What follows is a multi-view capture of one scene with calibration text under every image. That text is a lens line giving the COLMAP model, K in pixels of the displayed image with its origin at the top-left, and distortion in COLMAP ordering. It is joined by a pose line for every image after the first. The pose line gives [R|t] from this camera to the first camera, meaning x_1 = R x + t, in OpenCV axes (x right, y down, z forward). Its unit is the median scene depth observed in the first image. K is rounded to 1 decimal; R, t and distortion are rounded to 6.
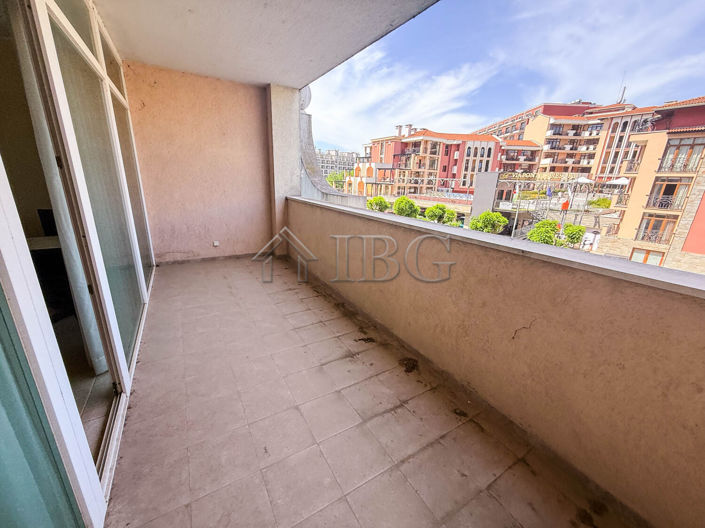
lens RADIAL K [[281.1, 0, 351.3], [0, 281.1, 265.0], [0, 0, 1]] dist [0.001023, 0.000002]
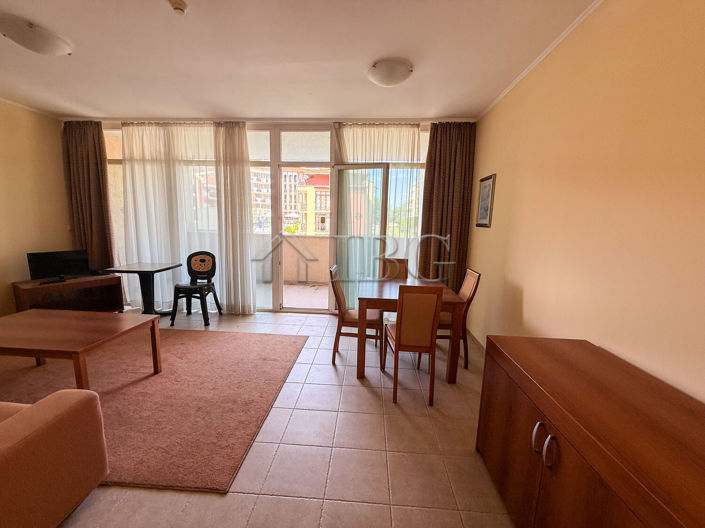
lens RADIAL K [[281.1, 0, 349.7], [0, 281.1, 266.2], [0, 0, 1]] dist [0.001023, 0.000002]
pose [[0.570579, -0.152845, 0.806894, -0.173691], [0.239460, 0.970797, 0.014562, 0.015016], [-0.785556, 0.184910, 0.590517, -0.070563]]
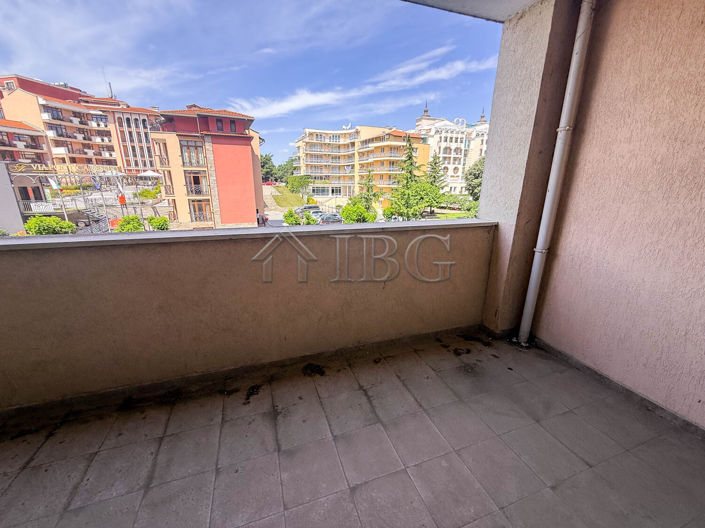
lens RADIAL K [[281.1, 0, 350.9], [0, 281.1, 264.8], [0, 0, 1]] dist [0.001023, 0.000002]
pose [[0.204660, -0.309105, 0.928746, -0.051597], [0.287006, 0.926076, 0.244971, -0.017131], [-0.935811, 0.216420, 0.278246, 0.048466]]
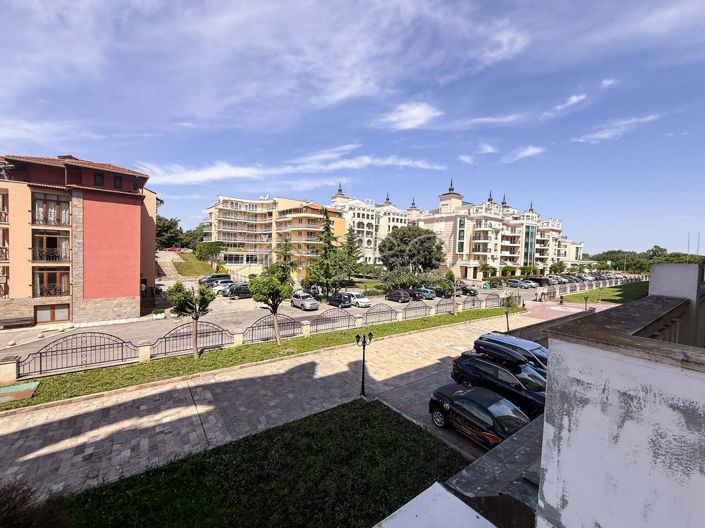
lens RADIAL K [[281.1, 0, 351.5], [0, 281.1, 263.2], [0, 0, 1]] dist [0.001023, 0.000002]
pose [[-0.076374, -0.073835, 0.994342, 0.057685], [0.258006, 0.961826, 0.091238, -0.014784], [-0.963120, 0.263515, -0.054408, 0.054077]]
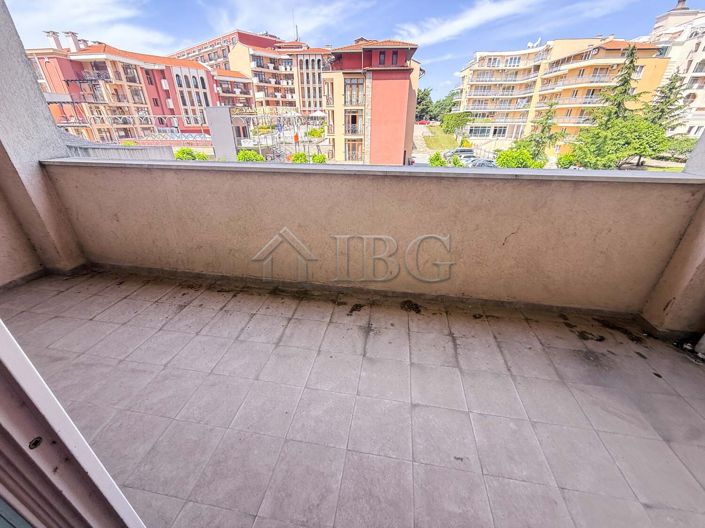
lens RADIAL K [[281.1, 0, 350.6], [0, 281.1, 264.7], [0, 0, 1]] dist [0.001023, 0.000002]
pose [[0.647115, -0.380360, 0.660734, -0.053023], [0.246605, 0.924496, 0.290676, -0.014106], [-0.721407, -0.025161, 0.692054, 0.040174]]
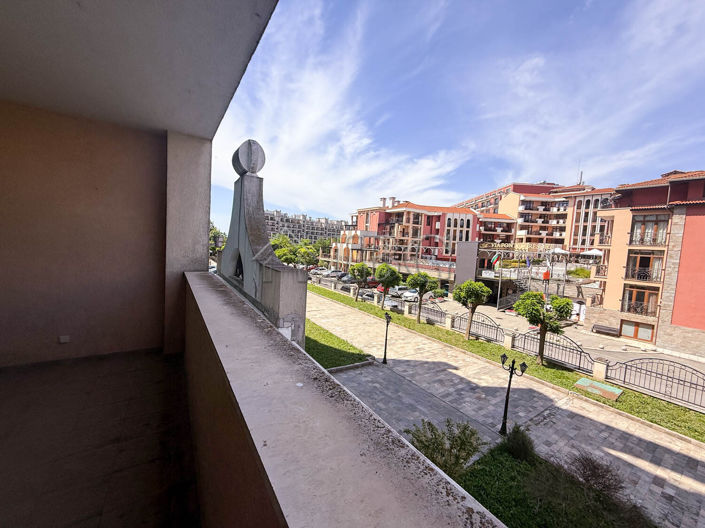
lens RADIAL K [[281.1, 0, 351.2], [0, 281.1, 264.2], [0, 0, 1]] dist [0.001023, 0.000002]
pose [[0.999156, 0.017854, 0.036998, 0.032919], [-0.009024, 0.974013, -0.226312, -0.019687], [-0.040077, 0.225787, 0.973352, 0.052287]]
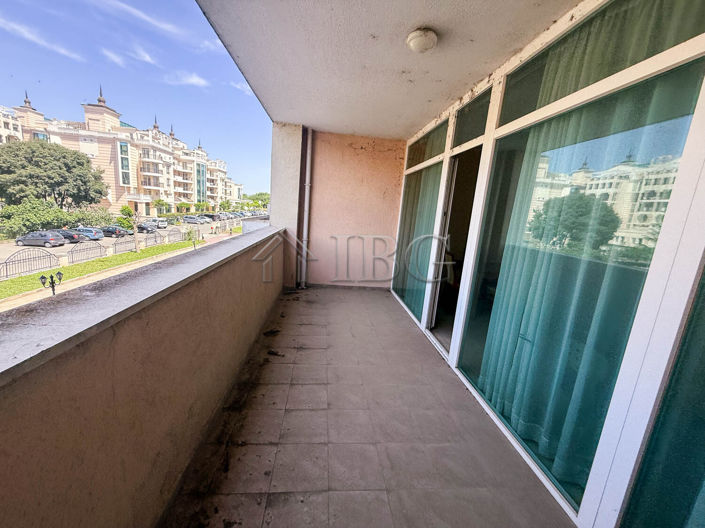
lens RADIAL K [[281.1, 0, 351.1], [0, 281.1, 264.7], [0, 0, 1]] dist [0.001023, 0.000002]
pose [[-0.896027, -0.193525, 0.399604, -0.060510], [0.013525, 0.887696, 0.460231, -0.055786], [-0.443793, 0.417784, -0.792782, 0.165991]]
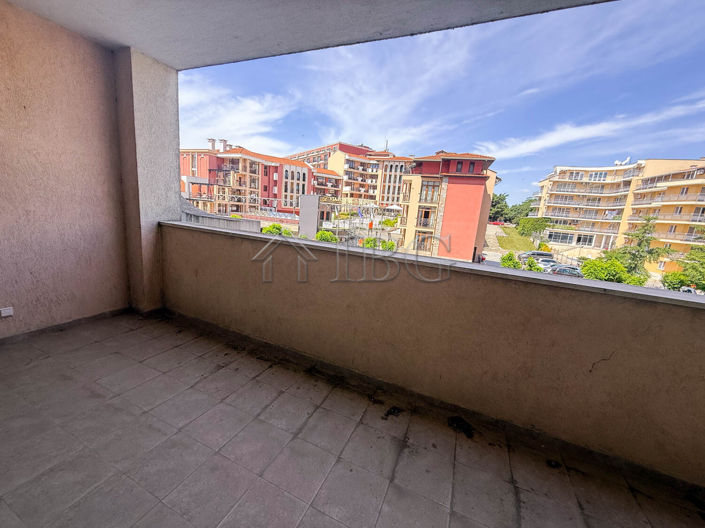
lens RADIAL K [[281.1, 0, 350.9], [0, 281.1, 264.8], [0, 0, 1]] dist [0.001023, 0.000002]
pose [[0.816545, -0.080861, 0.571591, -0.047783], [0.116974, 0.992777, -0.026658, -0.013968], [-0.565307, 0.088629, 0.820106, 0.040641]]
